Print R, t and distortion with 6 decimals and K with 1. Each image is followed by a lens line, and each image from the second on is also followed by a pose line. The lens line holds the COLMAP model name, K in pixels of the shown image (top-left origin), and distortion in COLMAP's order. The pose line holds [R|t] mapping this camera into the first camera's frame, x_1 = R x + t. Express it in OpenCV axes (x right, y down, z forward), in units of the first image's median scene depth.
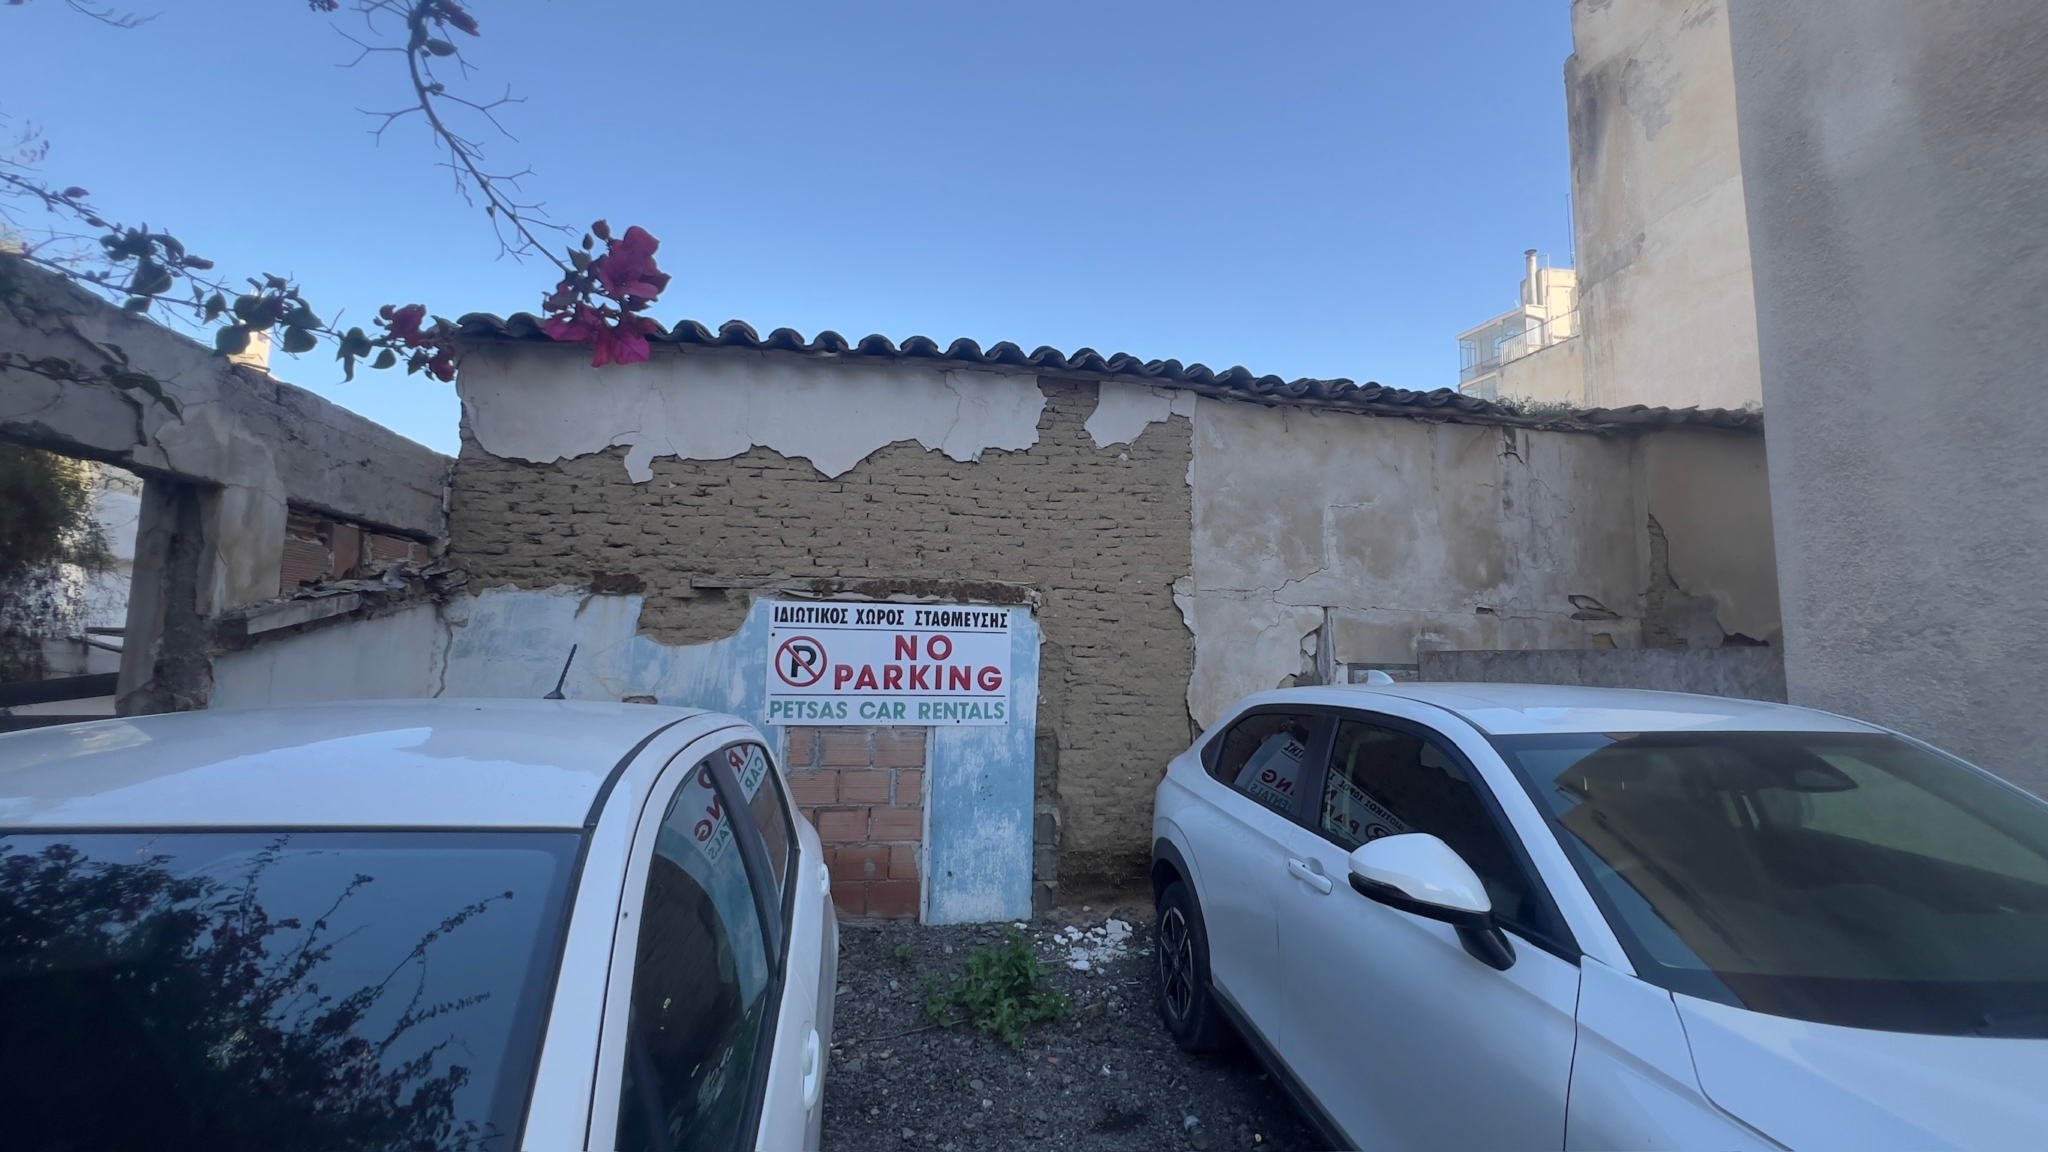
lens RADIAL K [[819.6, 0, 1019.6], [0, 819.6, 569.9], [0, 0, 1]] dist [-0.002883, 0.000970]
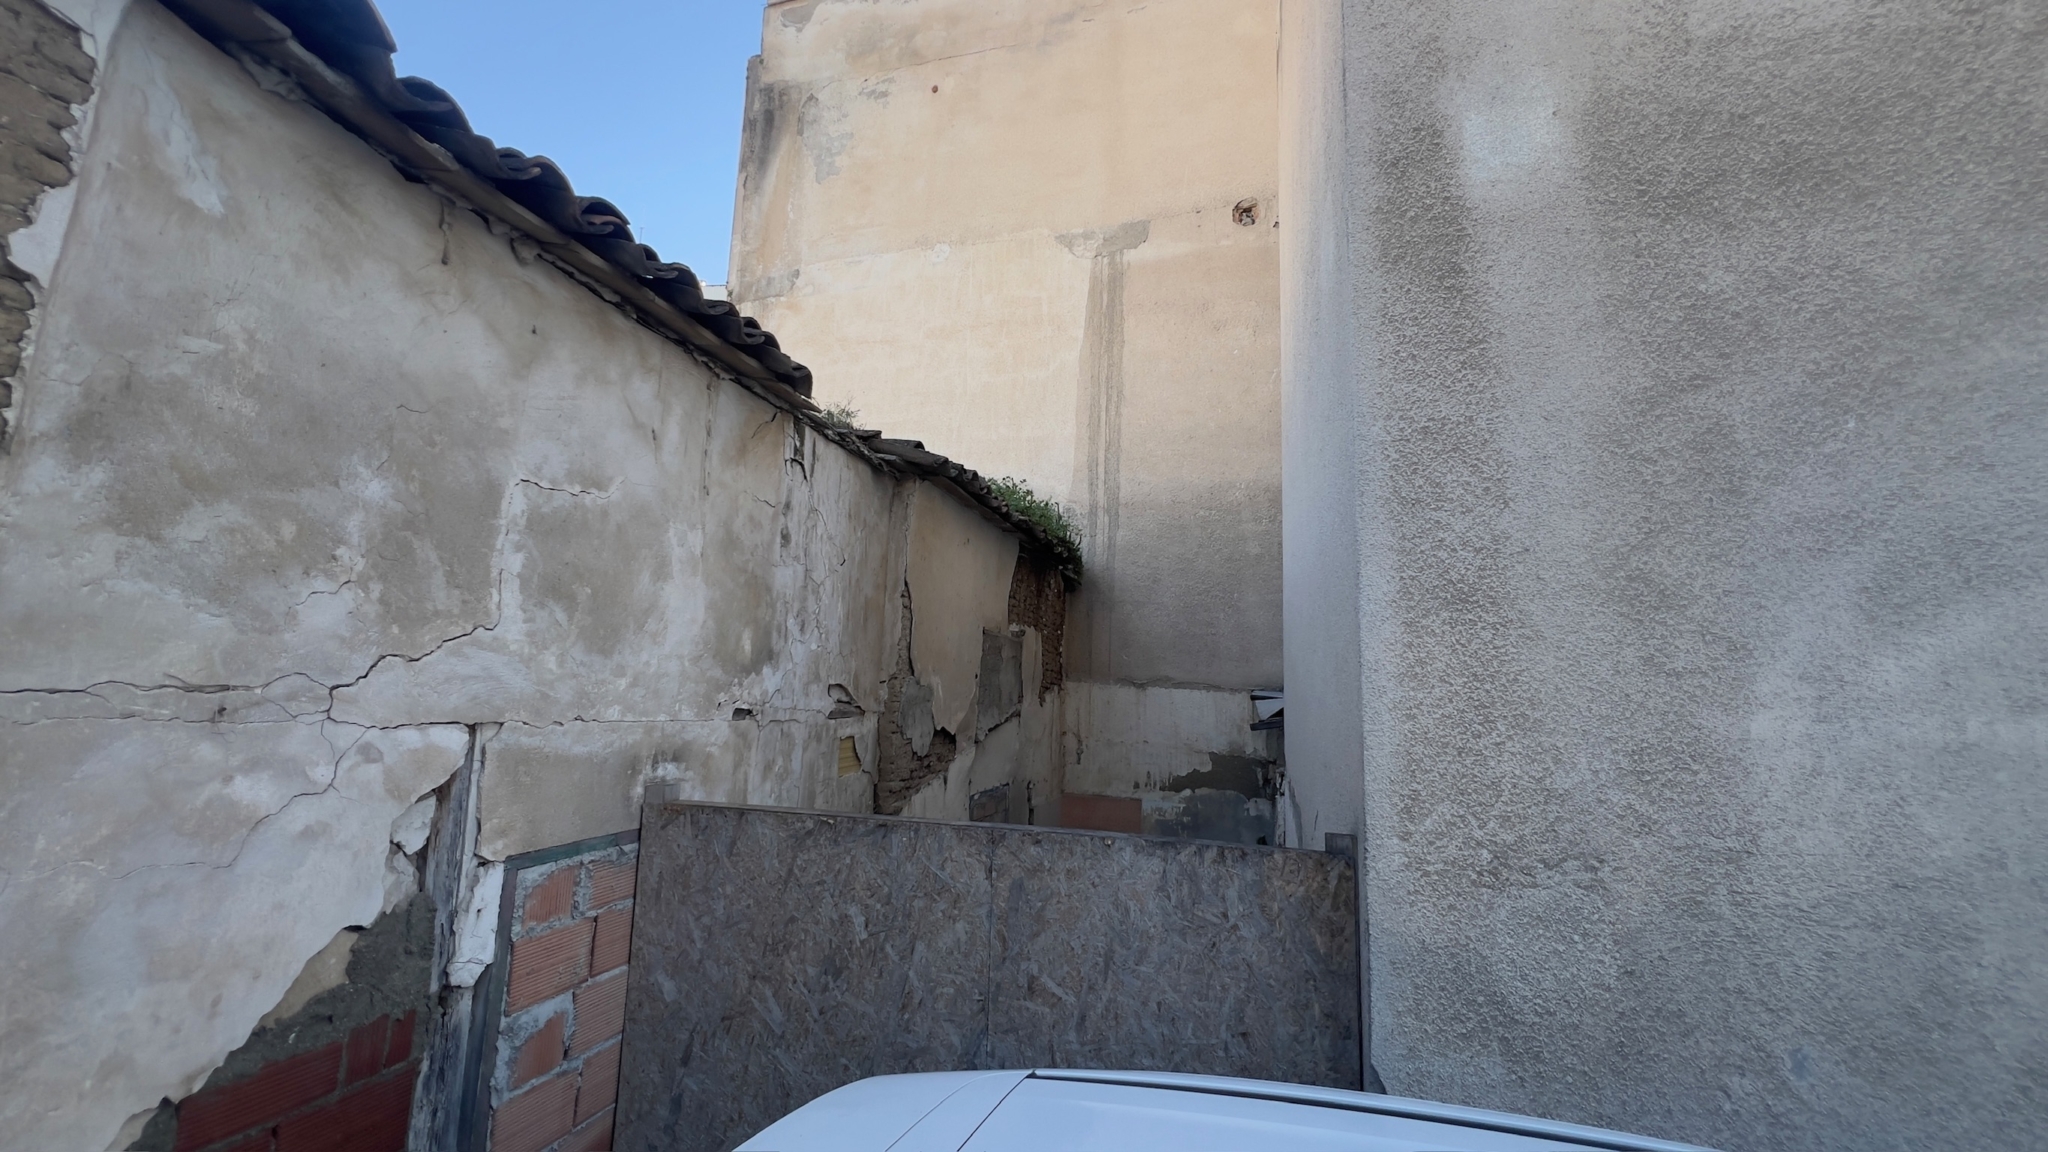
lens RADIAL K [[819.6, 0, 1019.6], [0, 819.6, 569.9], [0, 0, 1]] dist [-0.002883, 0.000970]
pose [[0.444350, 0.128748, 0.886553, 0.125288], [-0.125538, 0.988803, -0.080676, -0.030060], [-0.887013, -0.075448, 0.455538, 0.576325]]
